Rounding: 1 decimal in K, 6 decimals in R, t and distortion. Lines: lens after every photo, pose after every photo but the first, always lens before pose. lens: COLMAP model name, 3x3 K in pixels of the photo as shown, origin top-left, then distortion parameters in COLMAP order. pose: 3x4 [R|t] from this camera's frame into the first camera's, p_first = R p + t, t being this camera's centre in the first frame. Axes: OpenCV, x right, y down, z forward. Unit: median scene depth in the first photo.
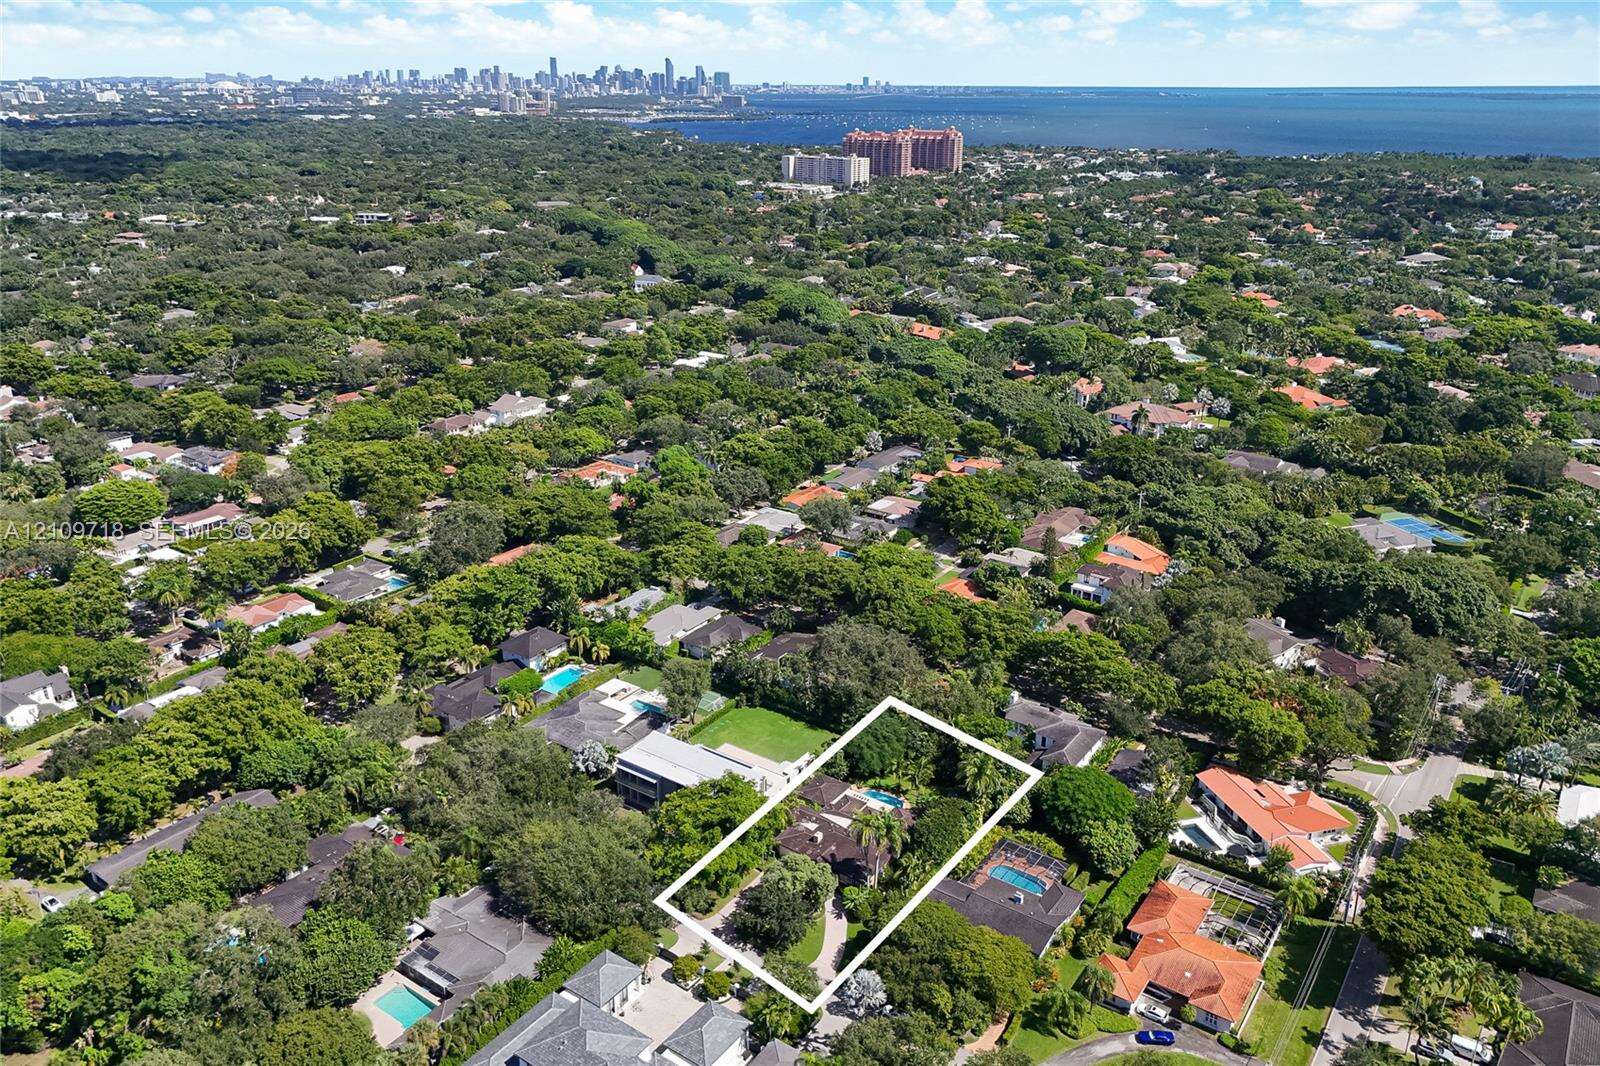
lens RADIAL K [[1144.5, 0, 800.0], [0, 1144.5, 533.0], [0, 0, 1]] dist [0.059876, -0.061618]
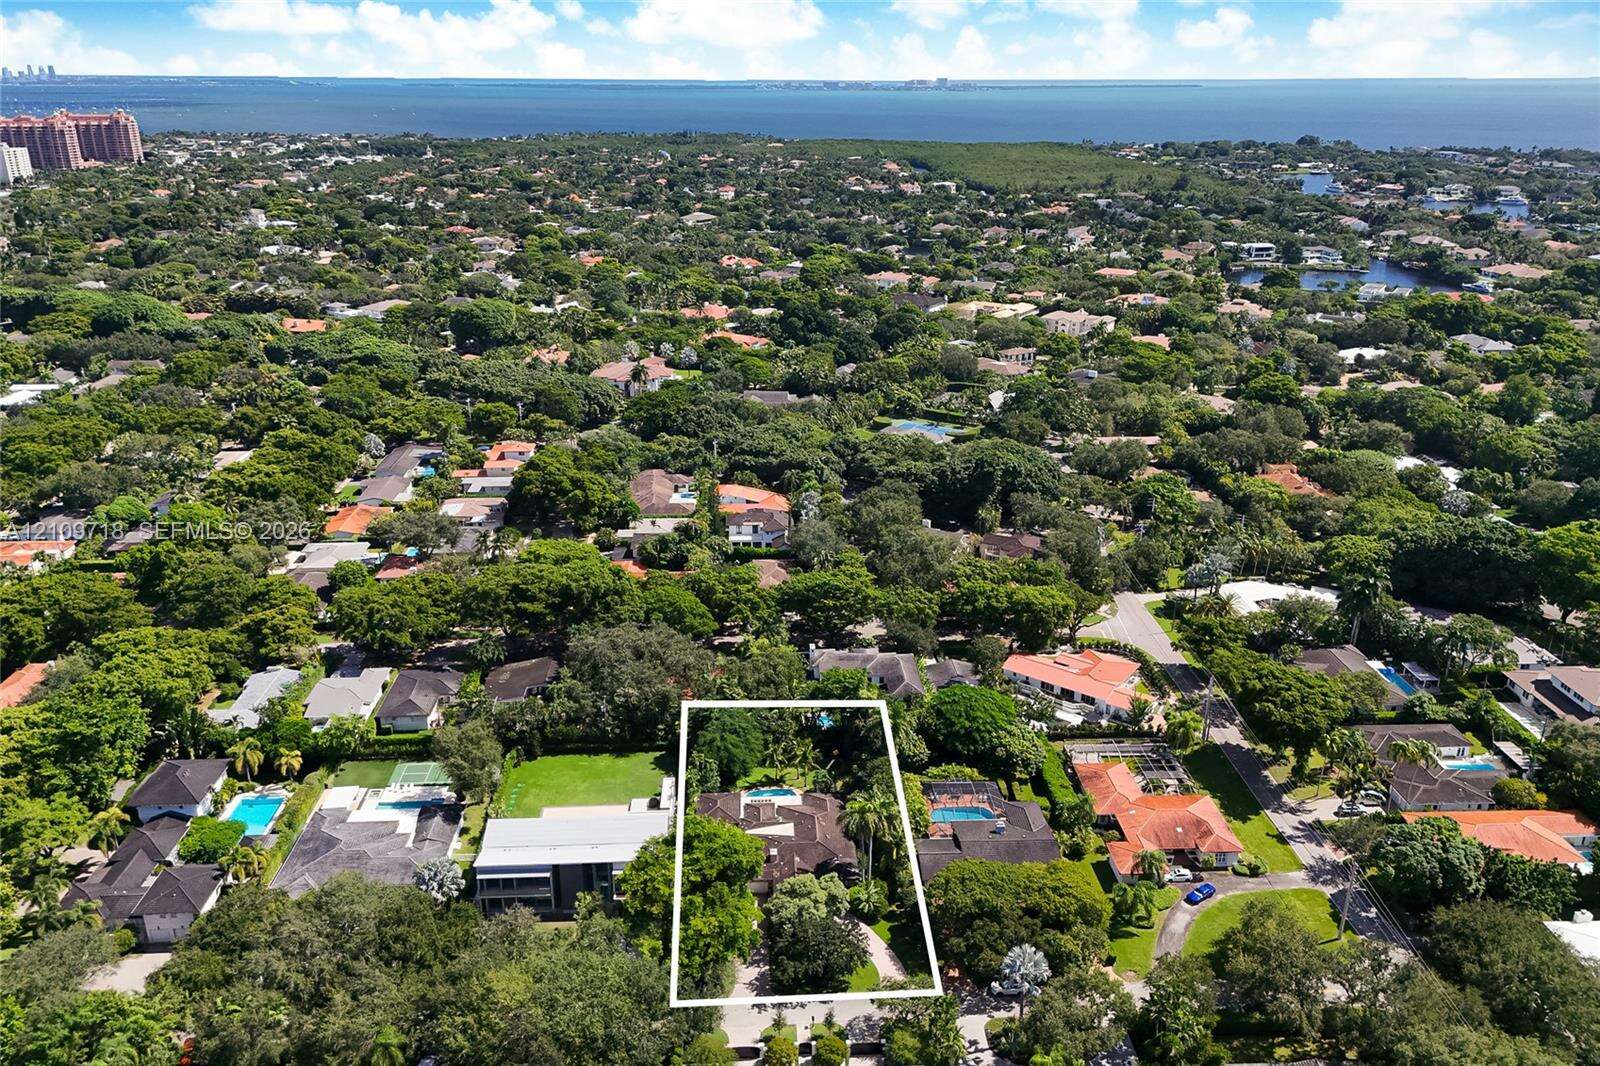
lens RADIAL K [[1144.5, 0, 800.0], [0, 1144.5, 533.0], [0, 0, 1]] dist [0.059876, -0.061618]
pose [[0.793686, -0.224088, 0.565551, -0.245536], [0.218233, 0.972682, 0.079140, -0.021570], [-0.567836, 0.060609, 0.820908, 0.161687]]
